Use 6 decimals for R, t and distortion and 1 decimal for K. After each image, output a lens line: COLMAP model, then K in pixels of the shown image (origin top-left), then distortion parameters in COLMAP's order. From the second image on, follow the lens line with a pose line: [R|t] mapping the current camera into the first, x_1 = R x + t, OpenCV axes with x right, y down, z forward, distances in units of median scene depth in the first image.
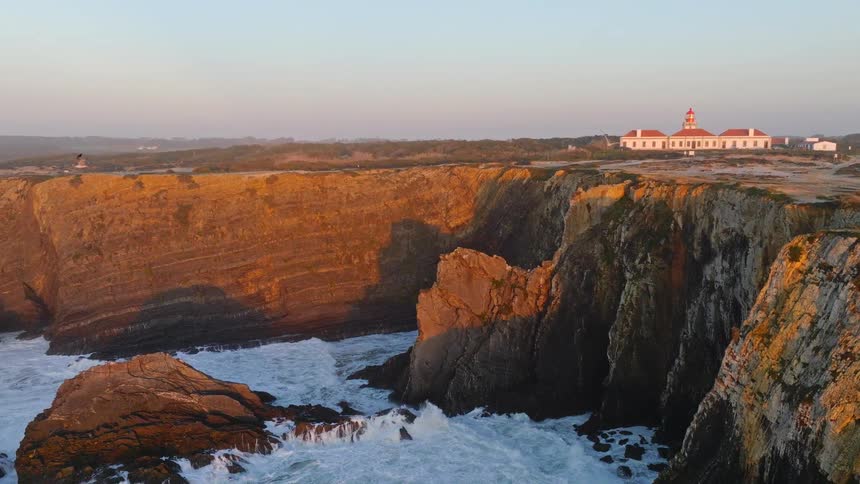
lens RADIAL K [[642.3, 0, 433.8], [0, 642.3, 241.2], [0, 0, 1]] dist [0.001258, 0.006264]
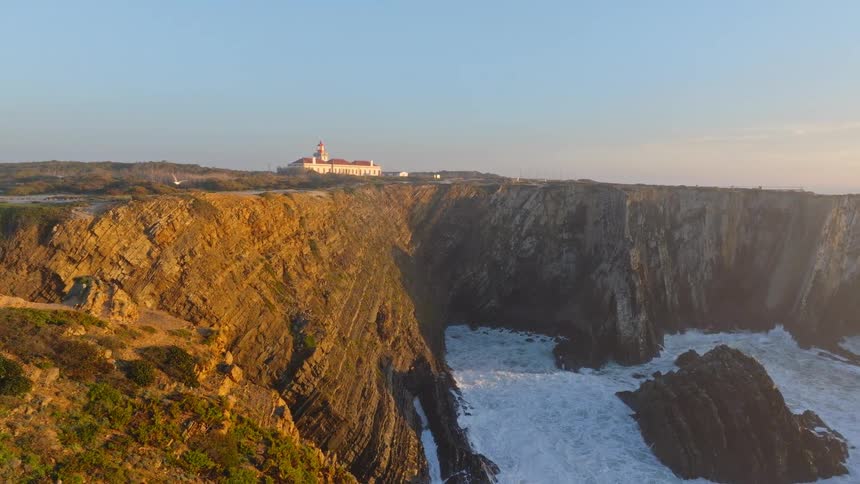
lens RADIAL K [[642.3, 0, 433.4], [0, 642.3, 239.3], [0, 0, 1]] dist [0.001258, 0.006264]
pose [[0.304899, -0.077217, 0.949249, -1.362420], [0.139039, 0.989638, 0.035843, -0.090735], [-0.942181, 0.121054, 0.312476, 0.965363]]
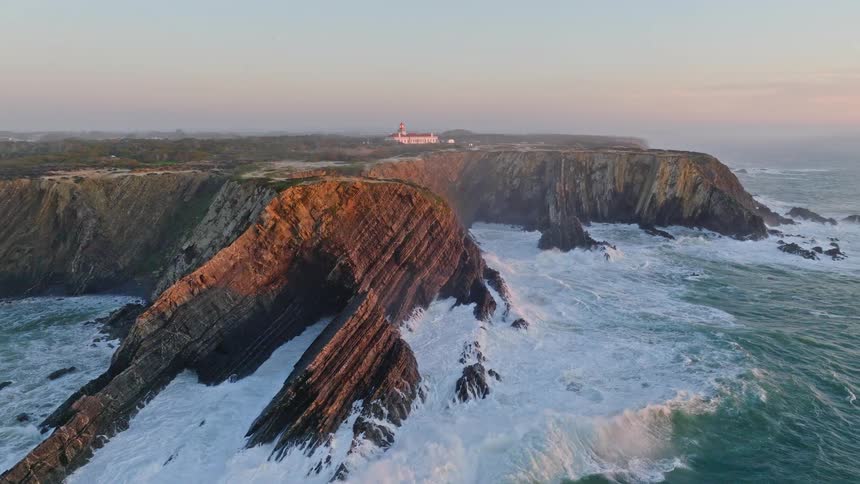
lens RADIAL K [[642.3, 0, 431.1], [0, 642.3, 245.6], [0, 0, 1]] dist [0.001258, 0.006264]
pose [[0.375878, -0.157195, 0.913239, -2.876180], [0.144483, 0.983396, 0.109803, -0.087050], [-0.915336, 0.090675, 0.392349, 0.407983]]
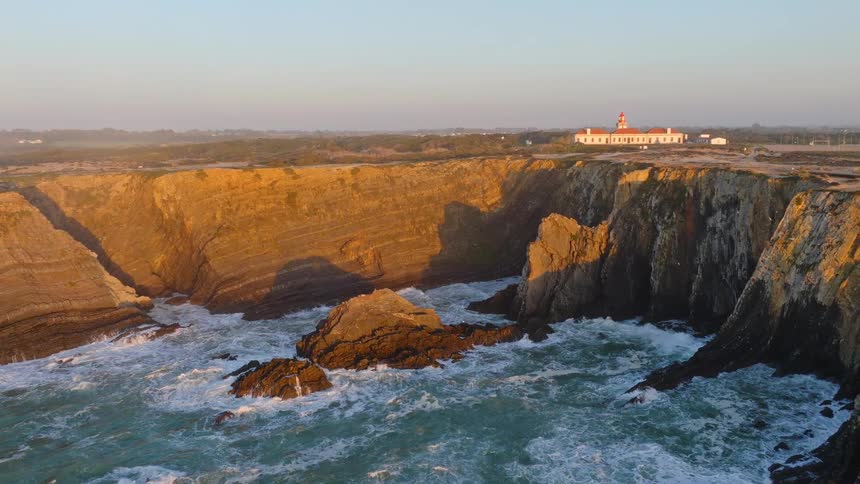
lens RADIAL K [[642.3, 0, 433.2], [0, 642.3, 243.1], [0, 0, 1]] dist [0.001258, 0.006264]
pose [[0.975406, -0.039536, 0.216842, -0.559028], [0.035797, 0.999135, 0.021145, 0.037129], [-0.217490, -0.012863, 0.975978, -0.405727]]
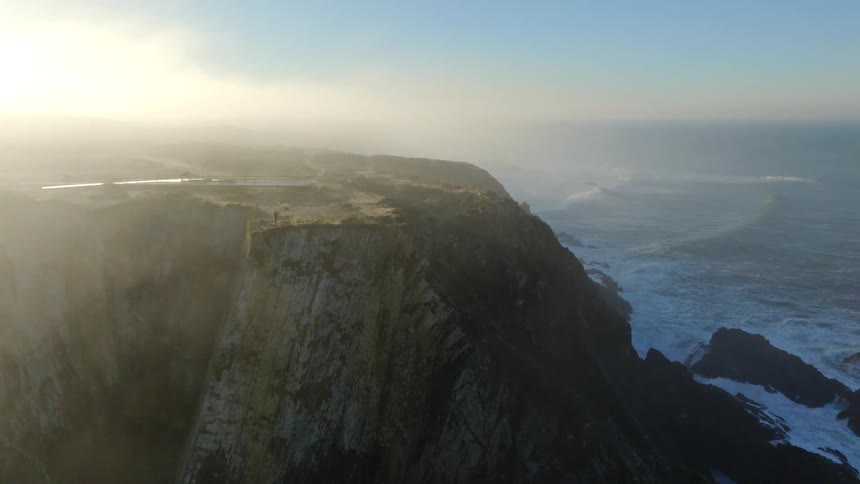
lens RADIAL K [[642.3, 0, 434.3], [0, 642.3, 242.5], [0, 0, 1]] dist [0.001258, 0.006264]
pose [[0.027983, -0.182446, 0.982818, -0.184622], [0.155488, 0.972030, 0.176016, -0.069672], [-0.987441, 0.147890, 0.055569, 0.385598]]
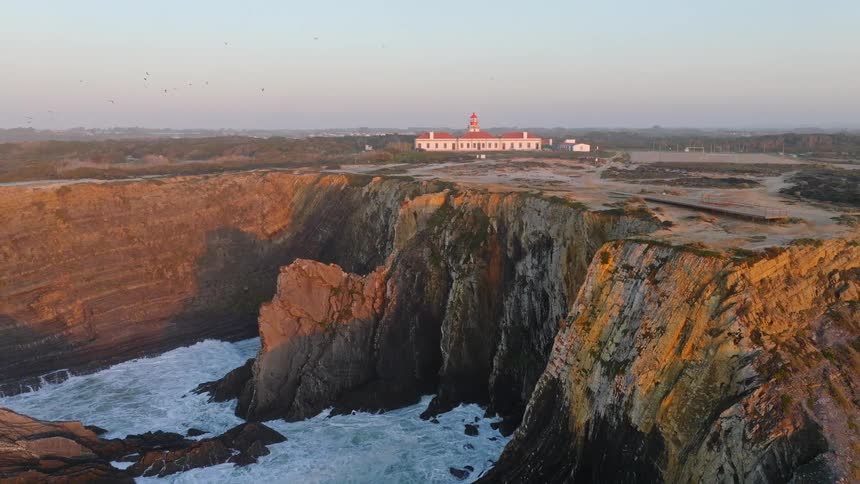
lens RADIAL K [[642.3, 0, 433.9], [0, 642.3, 243.2], [0, 0, 1]] dist [0.001258, 0.006264]
pose [[0.940792, -0.053886, 0.334674, -0.098532], [0.047466, 0.998499, 0.027338, -0.033061], [-0.335645, -0.009834, 0.941937, -0.044272]]
